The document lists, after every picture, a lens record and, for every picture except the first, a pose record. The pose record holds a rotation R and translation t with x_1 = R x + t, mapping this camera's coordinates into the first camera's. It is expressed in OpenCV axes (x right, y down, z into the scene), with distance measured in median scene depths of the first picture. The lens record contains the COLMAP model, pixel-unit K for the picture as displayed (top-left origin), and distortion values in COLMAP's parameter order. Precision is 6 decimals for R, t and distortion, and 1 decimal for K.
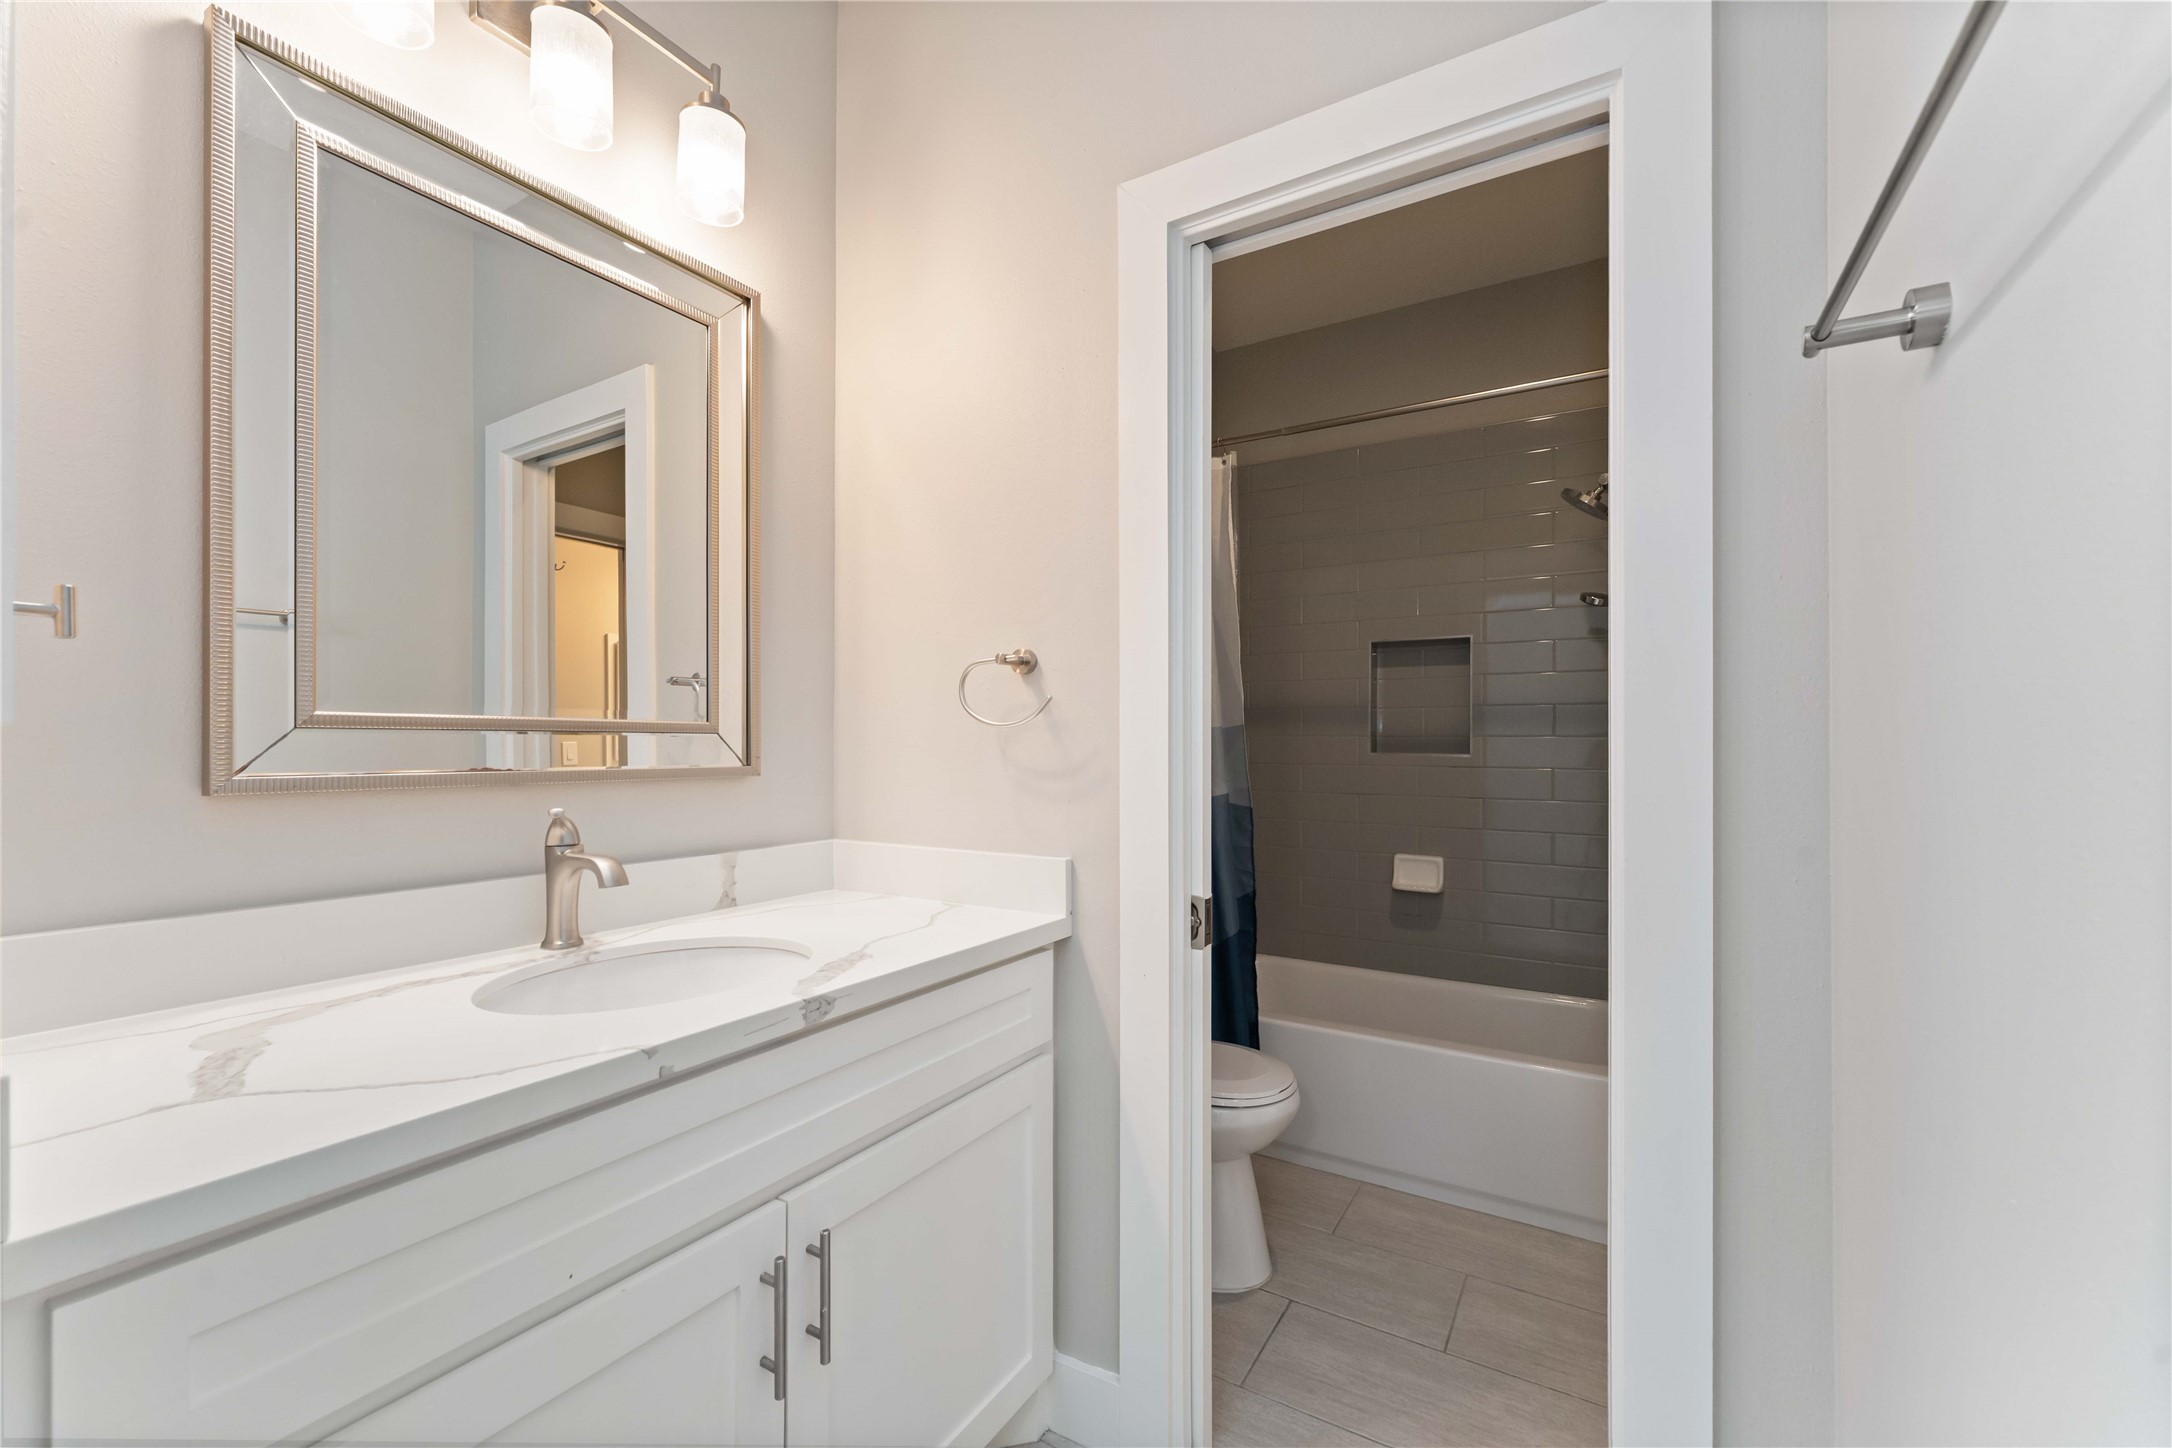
lens RADIAL K [[889.3, 0, 1078.5], [0, 889.3, 740.4], [0, 0, 1]] dist [0.002882, -0.001127]
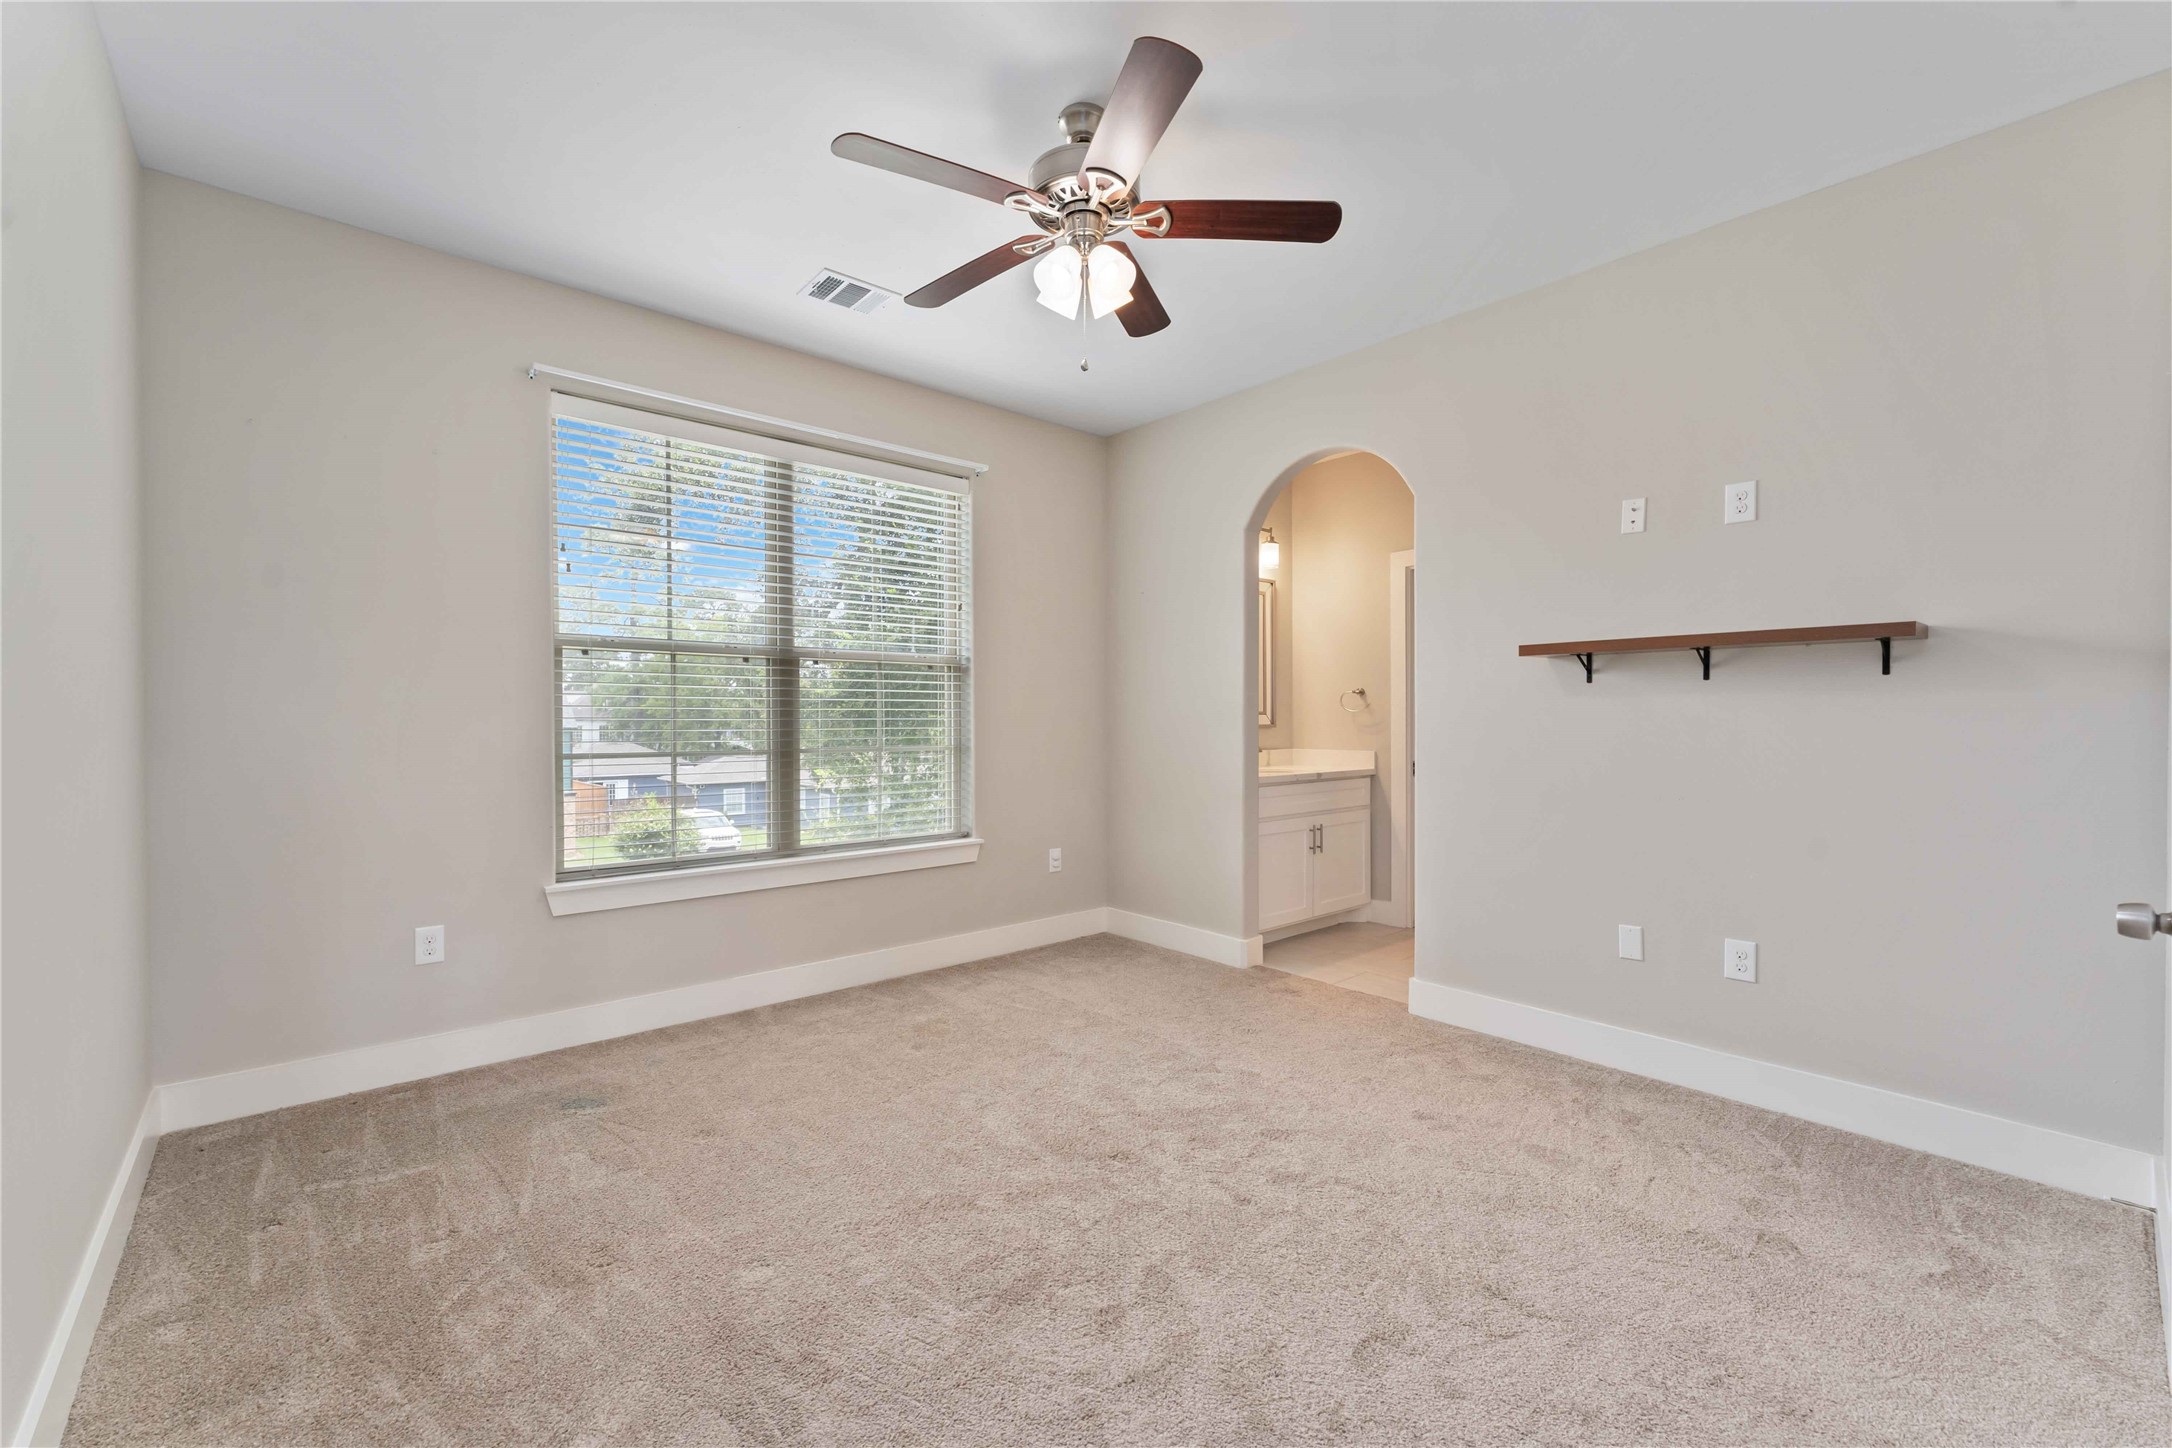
lens RADIAL K [[889.3, 0, 1077.1], [0, 889.3, 731.2], [0, 0, 1]] dist [0.002882, -0.001127]
pose [[0.956911, 0.000473, -0.290382, -0.113716], [0.003992, 0.999883, 0.014785, 0.003424], [0.290355, -0.015308, 0.956797, -2.579826]]
